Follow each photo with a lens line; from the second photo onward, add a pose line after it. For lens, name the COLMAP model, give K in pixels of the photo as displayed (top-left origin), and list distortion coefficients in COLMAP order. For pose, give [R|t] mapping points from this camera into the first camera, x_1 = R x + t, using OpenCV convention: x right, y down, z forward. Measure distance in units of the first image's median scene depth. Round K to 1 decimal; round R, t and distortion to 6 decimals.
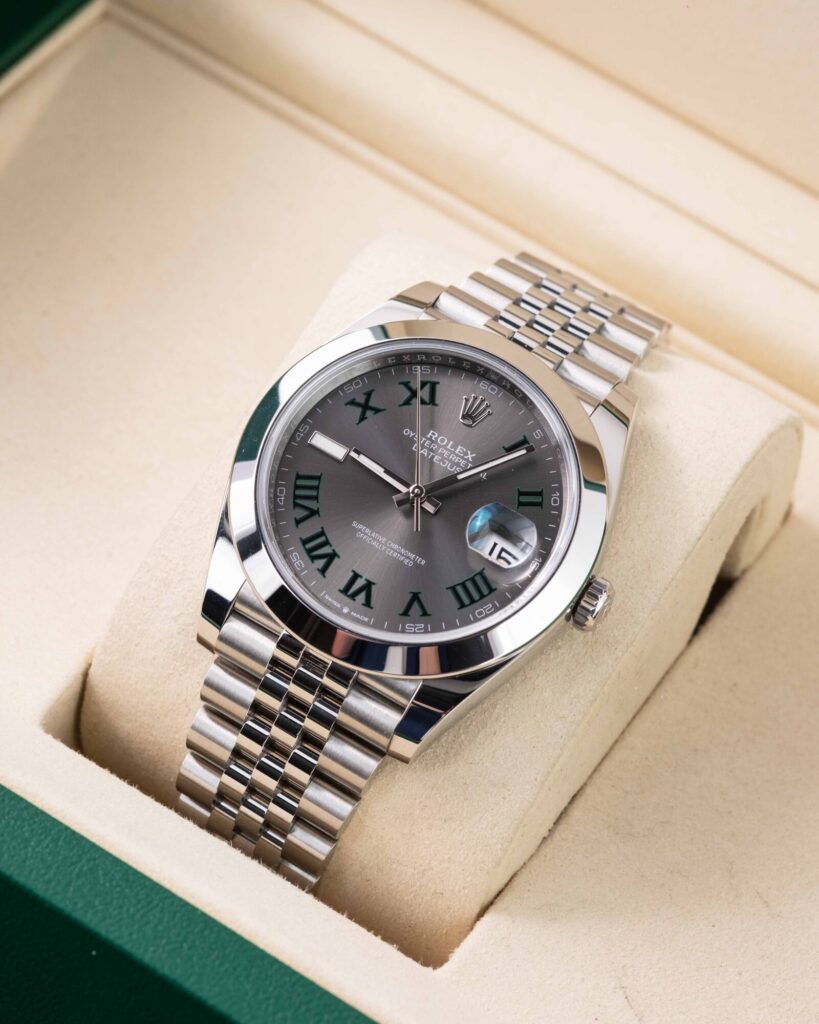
lens RADIAL K [[5216.9, 0, 408.5], [0, 5216.9, 512.0], [0, 0, 1]] dist [0.166234, 0.000000]
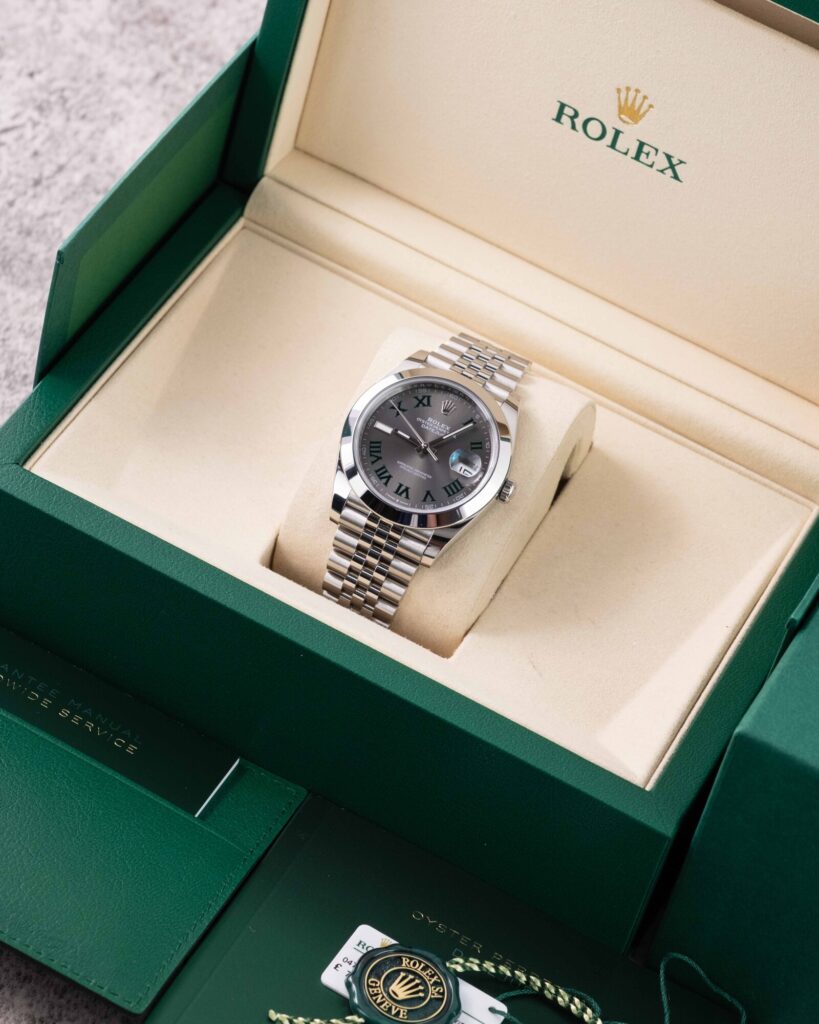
lens RADIAL K [[5216.9, 0, 410.6], [0, 5216.9, 511.9], [0, 0, 1]] dist [0.166234, 0.000000]
pose [[0.997025, -0.063144, 0.044209, -0.102958], [0.063102, 0.998004, 0.002350, 0.018304], [-0.044269, 0.000447, 0.999020, -1.198382]]
